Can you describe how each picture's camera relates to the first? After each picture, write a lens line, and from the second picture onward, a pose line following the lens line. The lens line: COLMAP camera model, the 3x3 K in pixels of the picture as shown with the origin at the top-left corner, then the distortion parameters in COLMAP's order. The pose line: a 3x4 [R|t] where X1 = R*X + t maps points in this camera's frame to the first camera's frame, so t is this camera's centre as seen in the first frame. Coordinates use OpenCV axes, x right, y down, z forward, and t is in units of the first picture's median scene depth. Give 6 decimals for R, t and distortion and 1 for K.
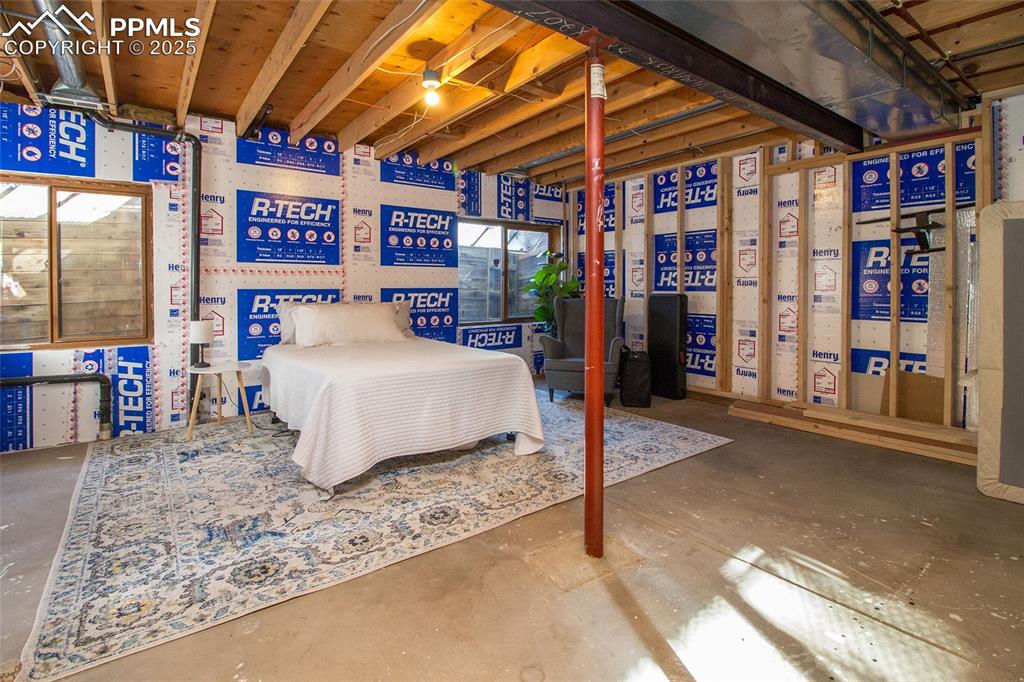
lens RADIAL K [[478.1, 0, 515.8], [0, 478.1, 295.3], [0, 0, 1]] dist [0.001101, -0.013975]
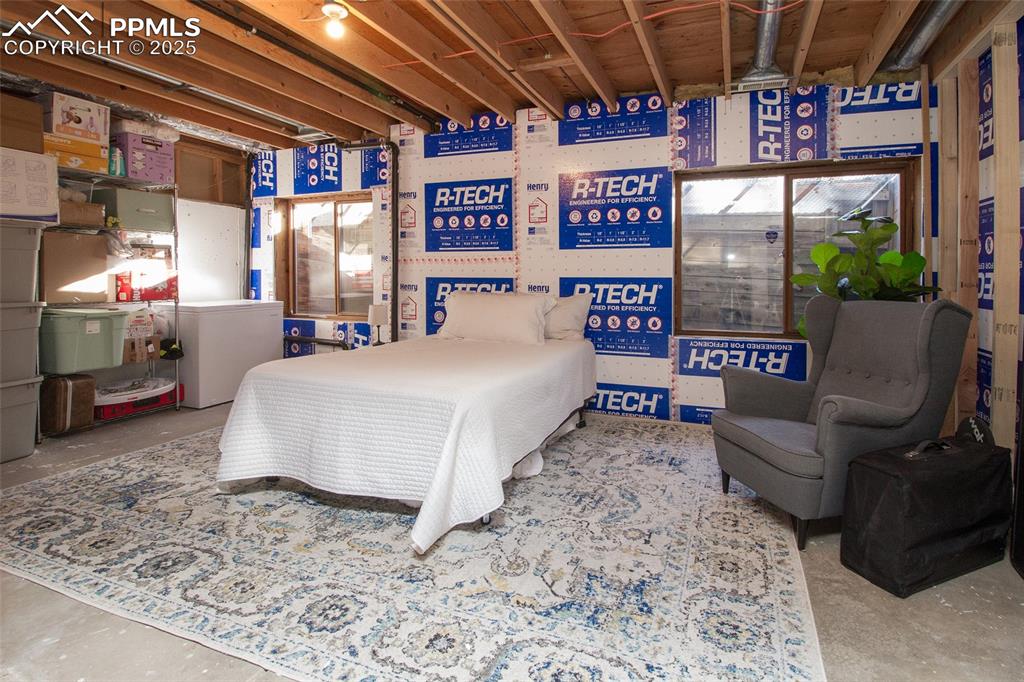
lens RADIAL K [[502.6, 0, 573.0], [0, 502.6, 283.9], [0, 0, 1]] dist [-0.003664, -0.006187]
pose [[0.554878, 0.016171, -0.831775, 0.586545], [-0.018616, 0.999802, 0.007019, -0.013237], [0.831724, 0.011590, 0.555069, 0.723211]]
